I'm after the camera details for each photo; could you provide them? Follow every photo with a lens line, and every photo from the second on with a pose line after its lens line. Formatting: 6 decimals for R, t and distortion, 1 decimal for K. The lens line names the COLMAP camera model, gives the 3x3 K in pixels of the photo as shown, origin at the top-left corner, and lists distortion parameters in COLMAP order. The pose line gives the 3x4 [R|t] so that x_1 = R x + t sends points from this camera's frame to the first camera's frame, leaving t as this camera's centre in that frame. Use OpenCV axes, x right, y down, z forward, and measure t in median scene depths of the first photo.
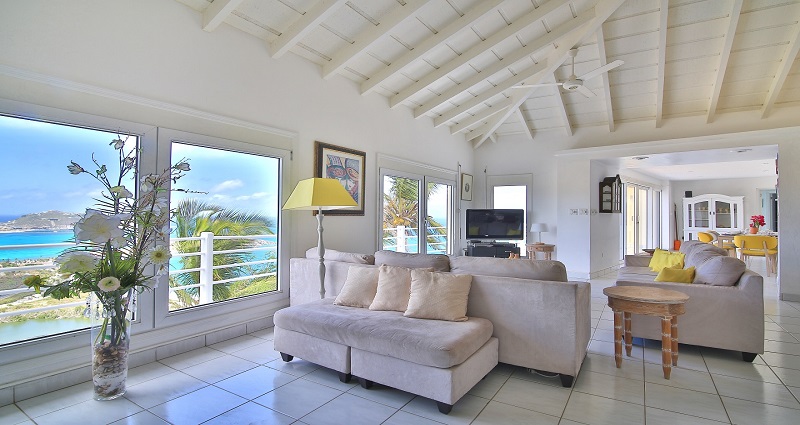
lens RADIAL K [[388.3, 0, 395.3], [0, 388.3, 198.2], [0, 0, 1]] dist [-0.018696, -0.000010]
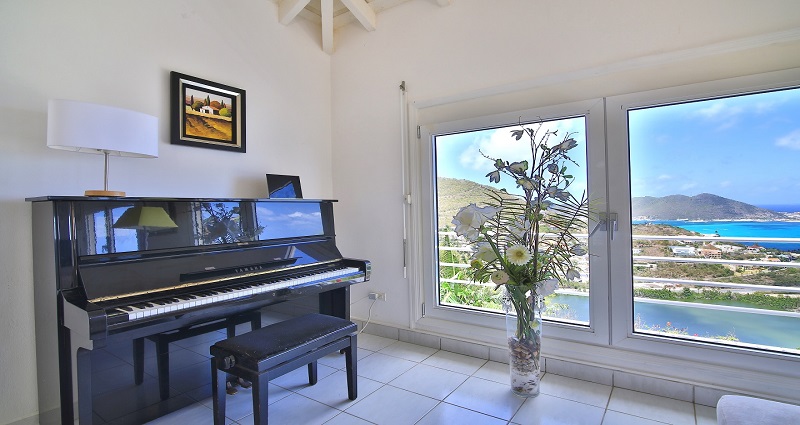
lens RADIAL K [[388.3, 0, 397.6], [0, 388.3, 209.5], [0, 0, 1]] dist [-0.018696, -0.000010]
pose [[-0.050598, -0.001987, -0.998717, 0.123425], [0.059977, 0.998187, -0.005025, 0.015691], [0.996917, -0.060154, -0.050388, 0.349753]]
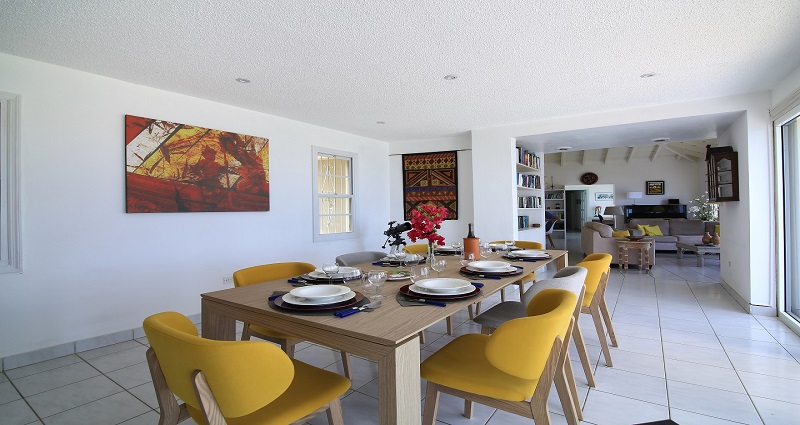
lens RADIAL K [[361.4, 0, 399.3], [0, 361.4, 210.9], [0, 0, 1]] dist [0.000137, 0.000012]
pose [[-0.999094, 0.003277, 0.042422, 1.217566], [0.001459, 0.999081, -0.042832, 0.123757], [-0.042523, -0.042731, -0.998181, 2.553562]]
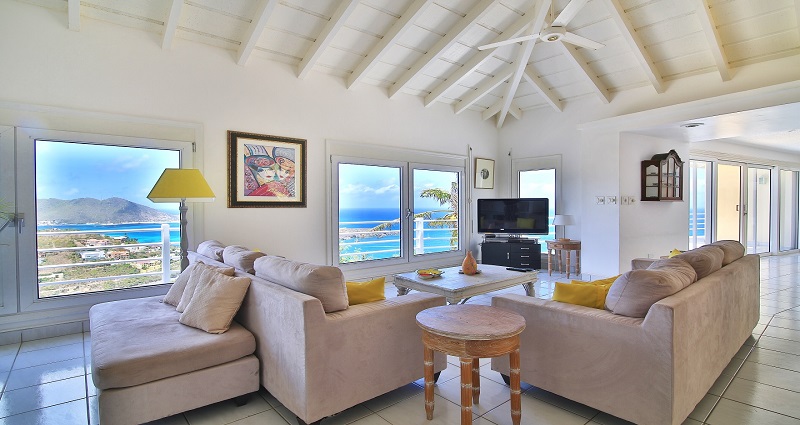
lens RADIAL K [[388.3, 0, 398.2], [0, 388.3, 205.2], [0, 0, 1]] dist [-0.018696, -0.000010]
pose [[0.951997, -0.009016, -0.305974, 0.423831], [0.021584, 0.999055, 0.037717, 0.009305], [0.305345, -0.042511, 0.951292, 0.179442]]
